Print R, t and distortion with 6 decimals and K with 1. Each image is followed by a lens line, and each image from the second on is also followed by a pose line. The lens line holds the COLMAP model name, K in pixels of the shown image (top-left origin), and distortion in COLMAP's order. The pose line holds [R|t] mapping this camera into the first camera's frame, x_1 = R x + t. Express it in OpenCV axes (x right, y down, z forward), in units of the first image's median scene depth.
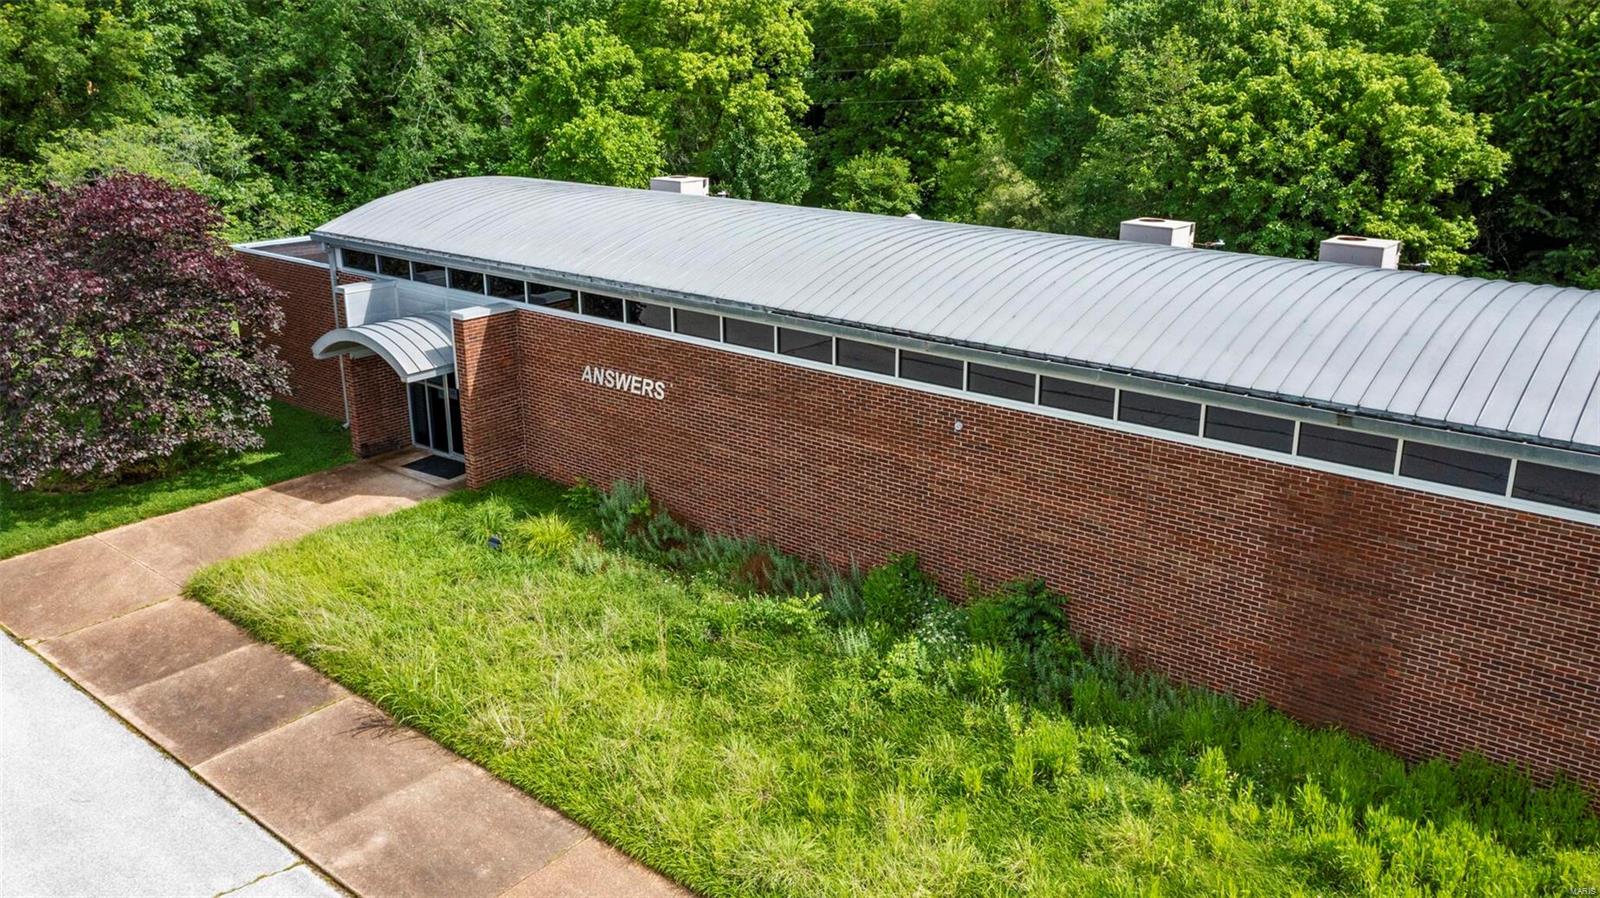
lens RADIAL K [[1247.9, 0, 800.0], [0, 1247.9, 449.0], [0, 0, 1]] dist [-0.020372, 0.001095]
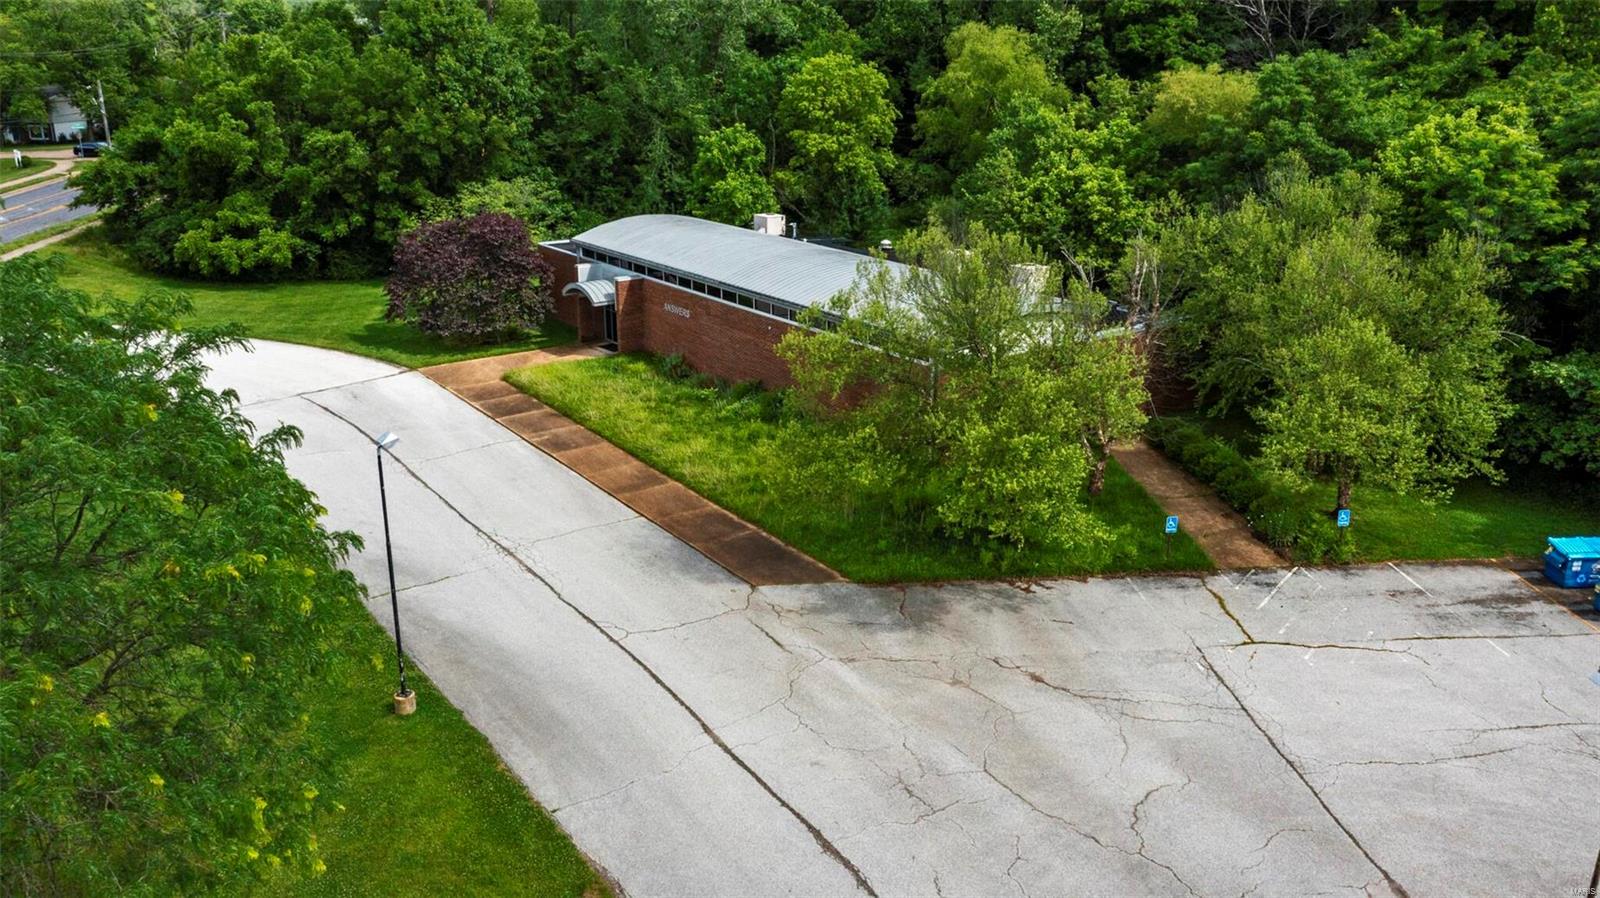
lens RADIAL K [[1247.9, 0, 800.0], [0, 1247.9, 449.0], [0, 0, 1]] dist [-0.020372, 0.001095]
pose [[0.965292, 0.083584, -0.247436, 0.656324], [-0.082555, 0.996480, 0.014550, 0.147163], [0.247782, 0.006382, 0.968795, -1.174747]]
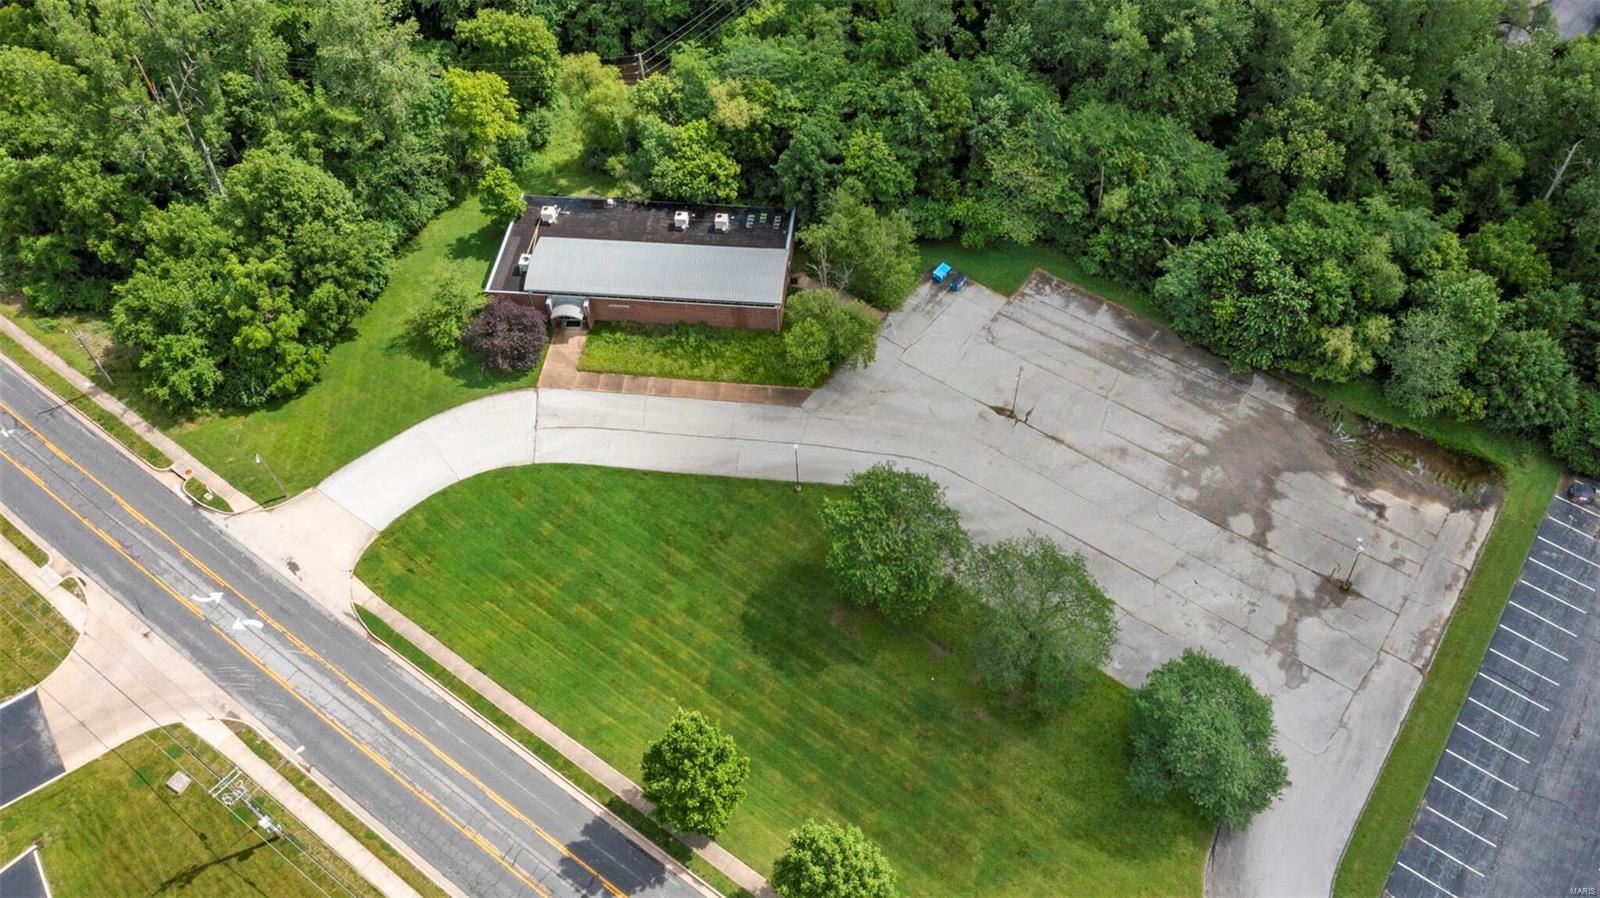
lens RADIAL K [[1247.9, 0, 800.0], [0, 1247.9, 449.0], [0, 0, 1]] dist [-0.020372, 0.001095]
pose [[0.839424, -0.446696, 0.309565, -1.415847], [0.198809, 0.782507, 0.590048, -2.583186], [-0.505809, -0.433756, 0.745663, -3.728713]]
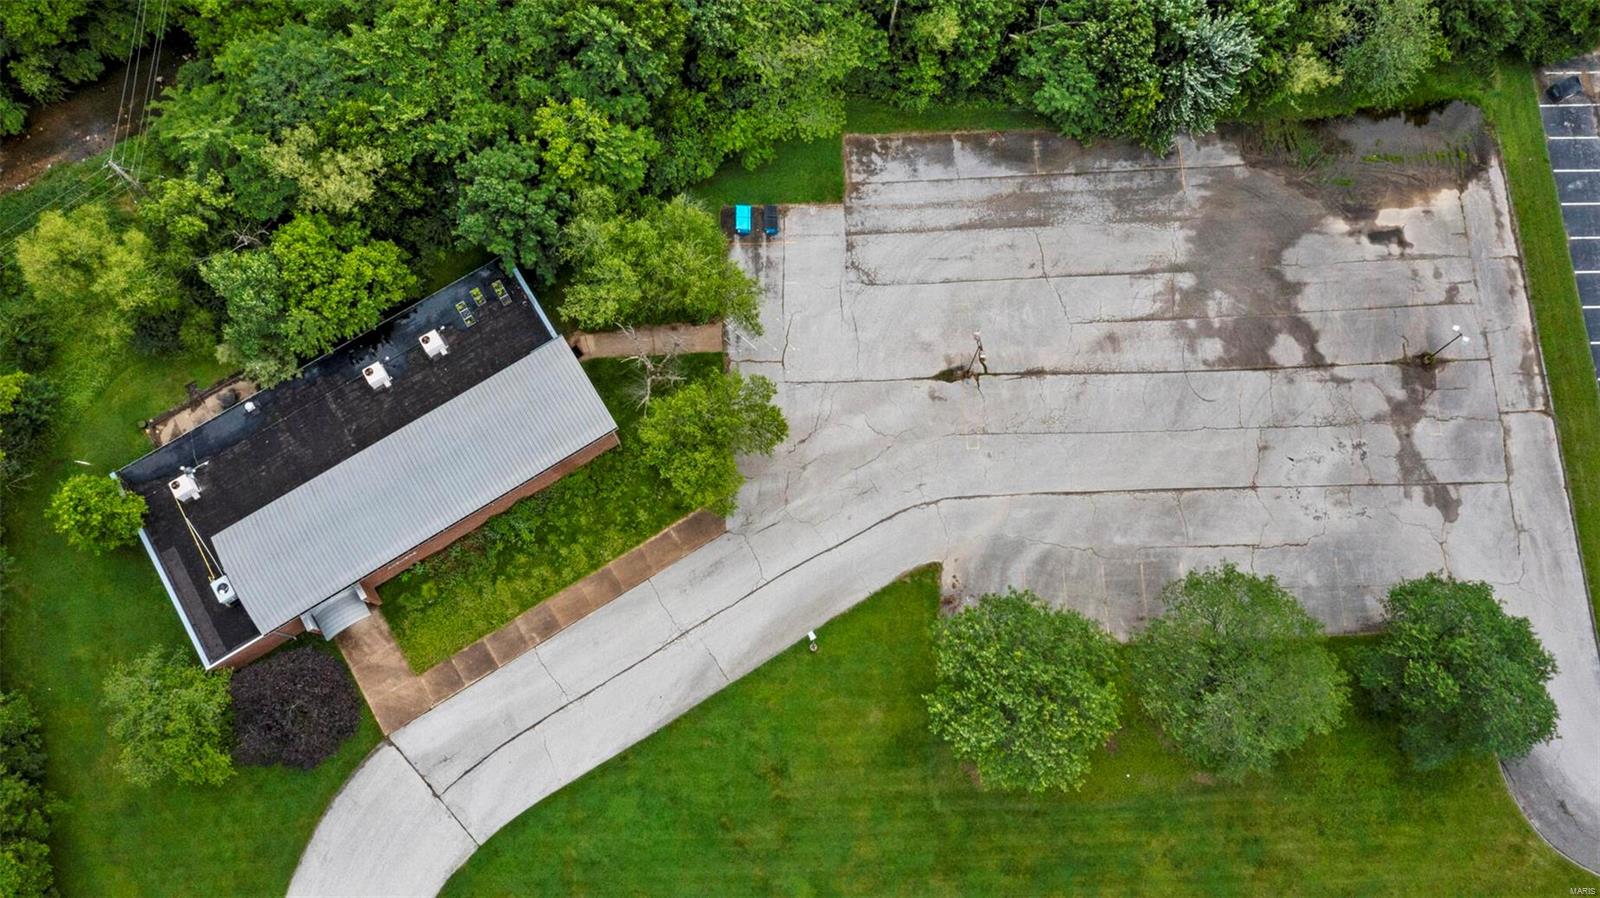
lens RADIAL K [[1247.9, 0, 800.0], [0, 1247.9, 449.0], [0, 0, 1]] dist [-0.020372, 0.001095]
pose [[0.325472, -0.917771, 0.227518, -0.276704], [0.291263, 0.326230, 0.899300, -2.977872], [-0.899574, -0.226430, 0.373491, -1.305047]]
